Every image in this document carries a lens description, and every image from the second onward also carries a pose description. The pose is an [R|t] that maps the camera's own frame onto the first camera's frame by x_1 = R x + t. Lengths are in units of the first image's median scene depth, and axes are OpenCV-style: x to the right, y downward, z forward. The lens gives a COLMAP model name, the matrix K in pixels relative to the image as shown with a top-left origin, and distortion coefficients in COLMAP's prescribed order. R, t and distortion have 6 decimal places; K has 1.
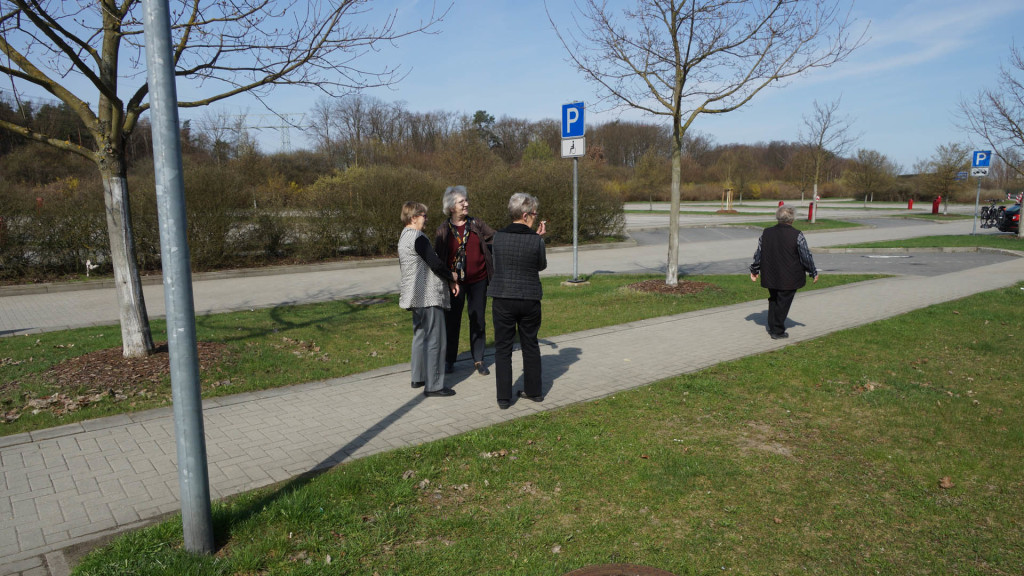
lens RADIAL K [[692.5, 0, 515.2], [0, 692.5, 293.9], [0, 0, 1]] dist [0.000960, 0.001928]
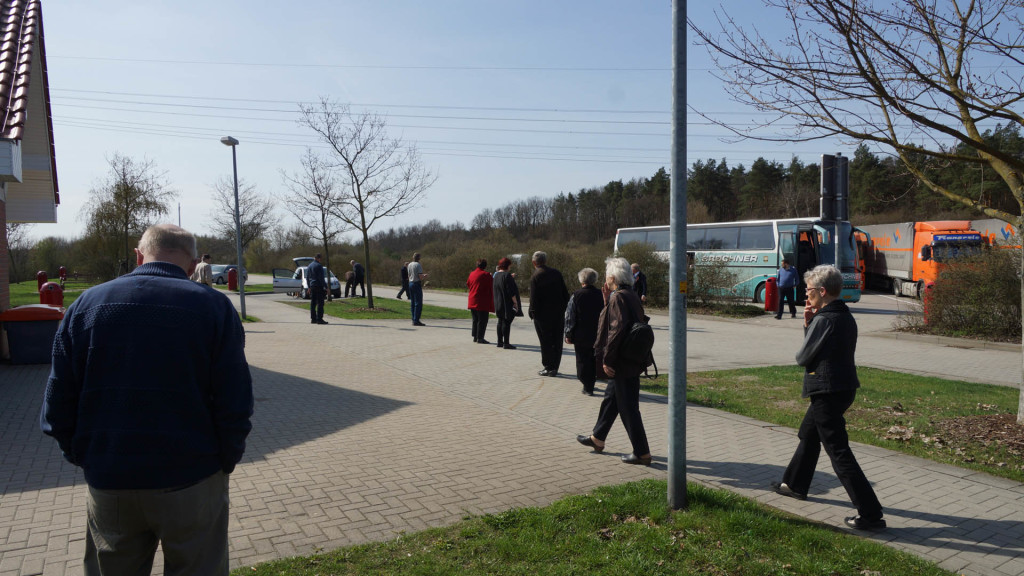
lens RADIAL K [[692.5, 0, 515.2], [0, 692.5, 293.9], [0, 0, 1]] dist [0.000960, 0.001928]
pose [[-0.132324, 0.053956, -0.989737, 0.410330], [-0.141290, 0.987294, 0.072712, -0.049542], [0.981085, 0.149461, -0.123019, 0.322344]]
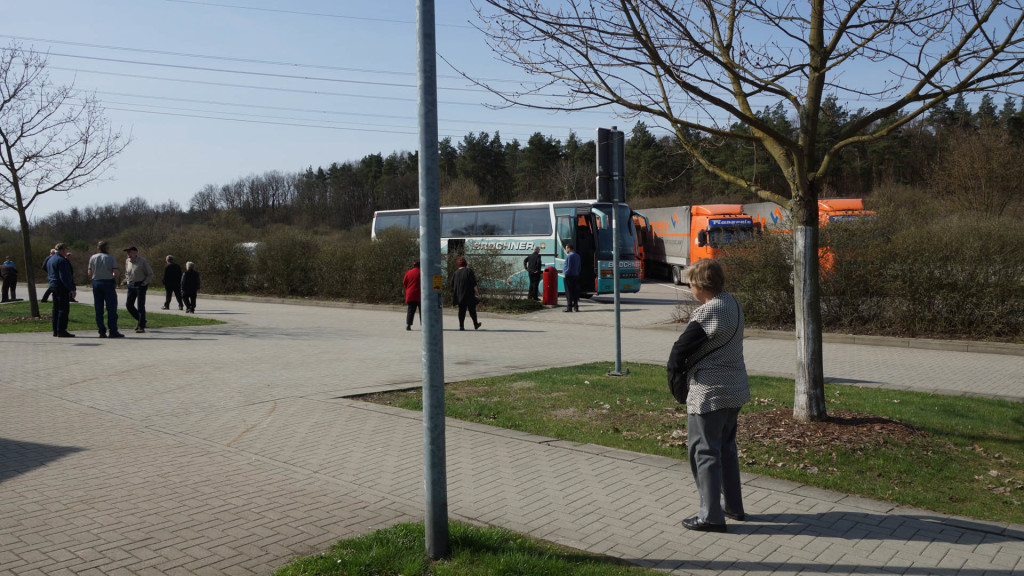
lens RADIAL K [[815.5, 0, 512.0], [0, 815.5, 288.0], [0, 0, 1]] dist [0.052877, 0.002847]
pose [[0.172604, 0.052988, -0.983565, 0.367741], [-0.133533, 0.990592, 0.029933, -0.051924], [0.975898, 0.126172, 0.178056, 0.339122]]
